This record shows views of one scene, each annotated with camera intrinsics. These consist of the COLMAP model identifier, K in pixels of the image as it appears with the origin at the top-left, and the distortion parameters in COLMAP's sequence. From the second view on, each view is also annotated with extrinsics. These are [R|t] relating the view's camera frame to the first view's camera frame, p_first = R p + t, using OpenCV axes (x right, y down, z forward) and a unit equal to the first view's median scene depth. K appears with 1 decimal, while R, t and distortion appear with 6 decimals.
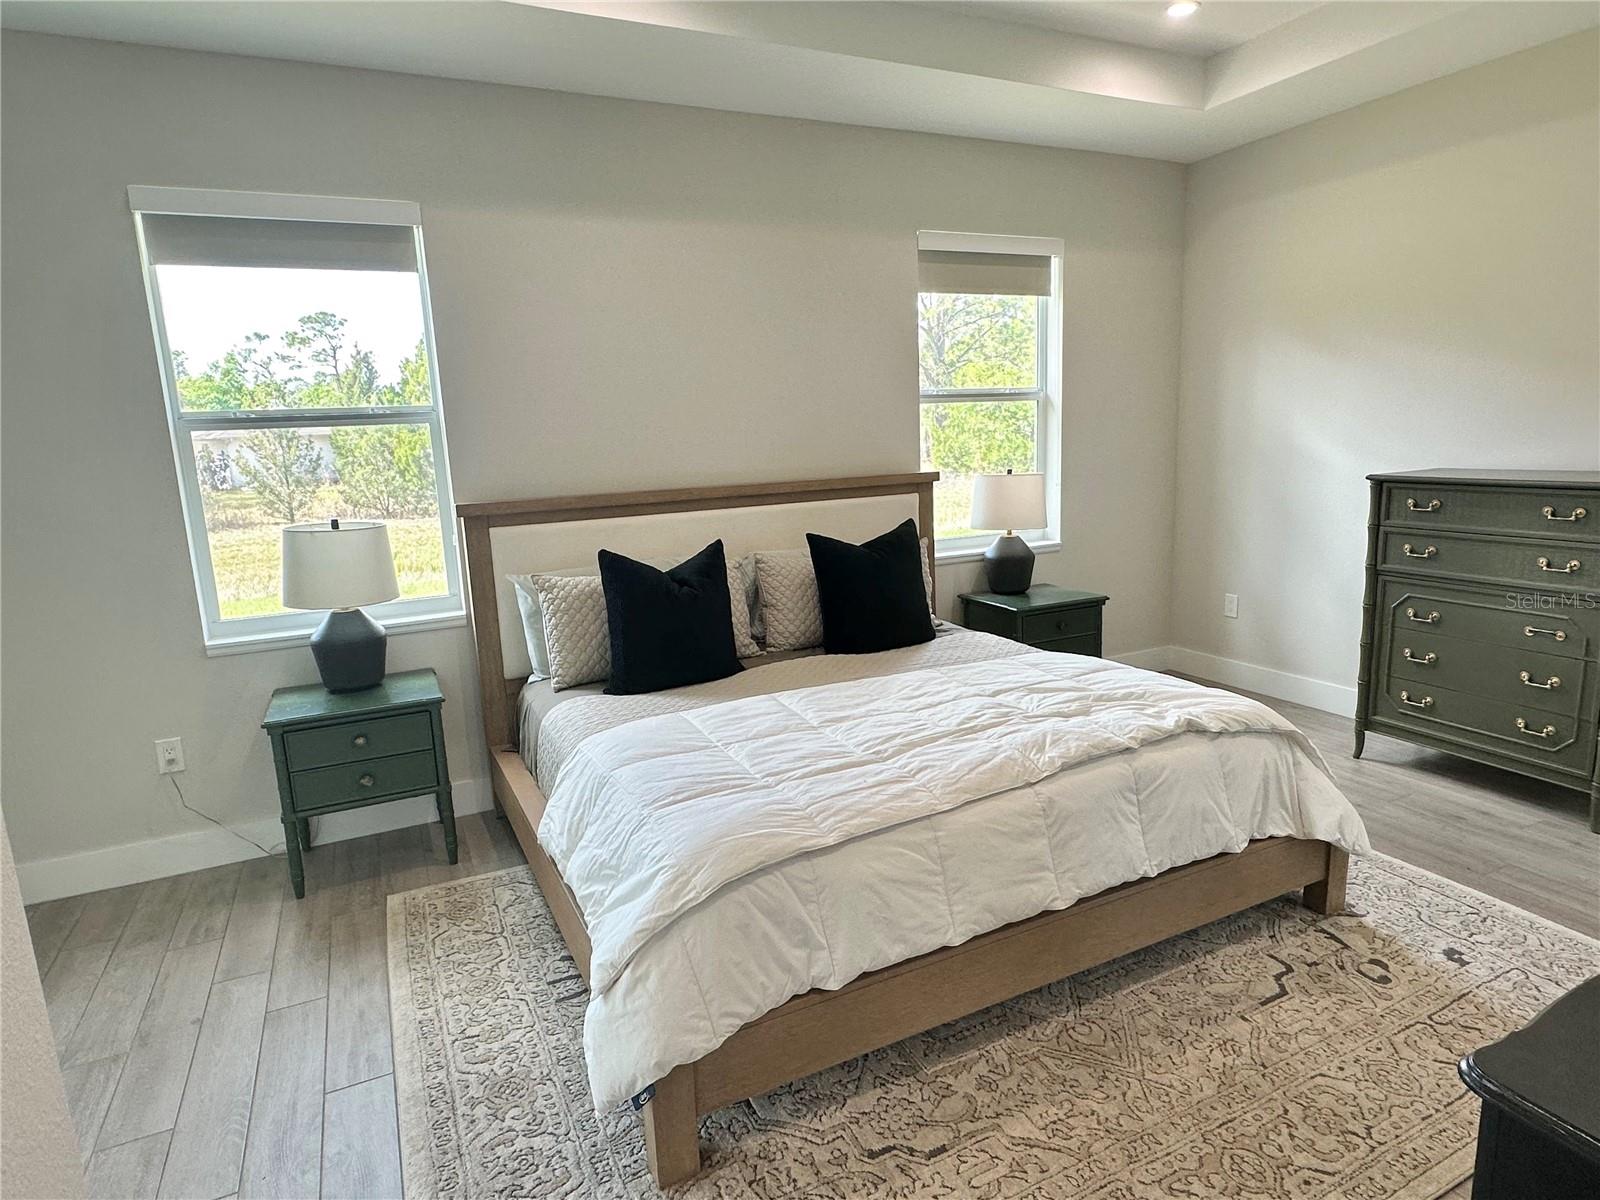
lens RADIAL K [[908.2, 0, 799.3], [0, 908.2, 598.3], [0, 0, 1]] dist [0.007470, -0.000283]
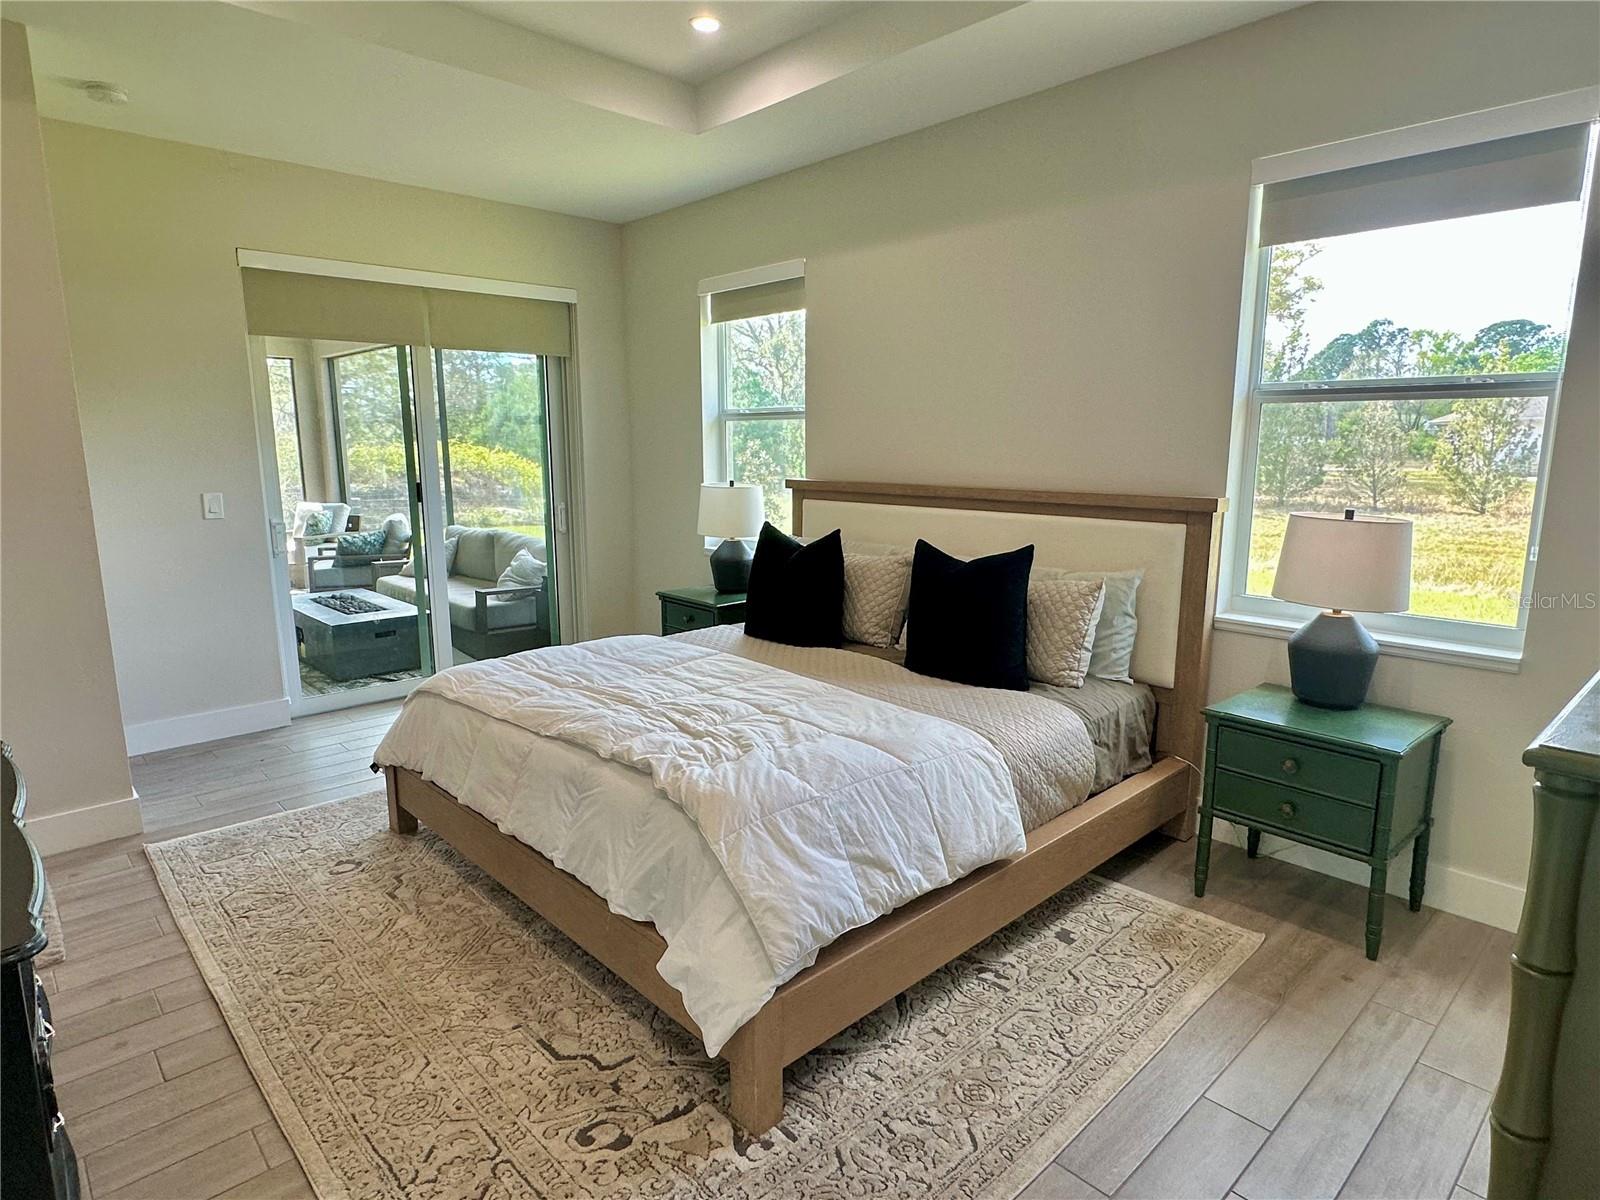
lens RADIAL K [[908.2, 0, 803.0], [0, 908.2, 596.7], [0, 0, 1]] dist [0.007470, -0.000283]
pose [[0.292976, 0.204684, -0.933954, 0.942980], [-0.185498, 0.970425, 0.154488, -0.145893], [0.937953, 0.127985, 0.322279, 0.598646]]
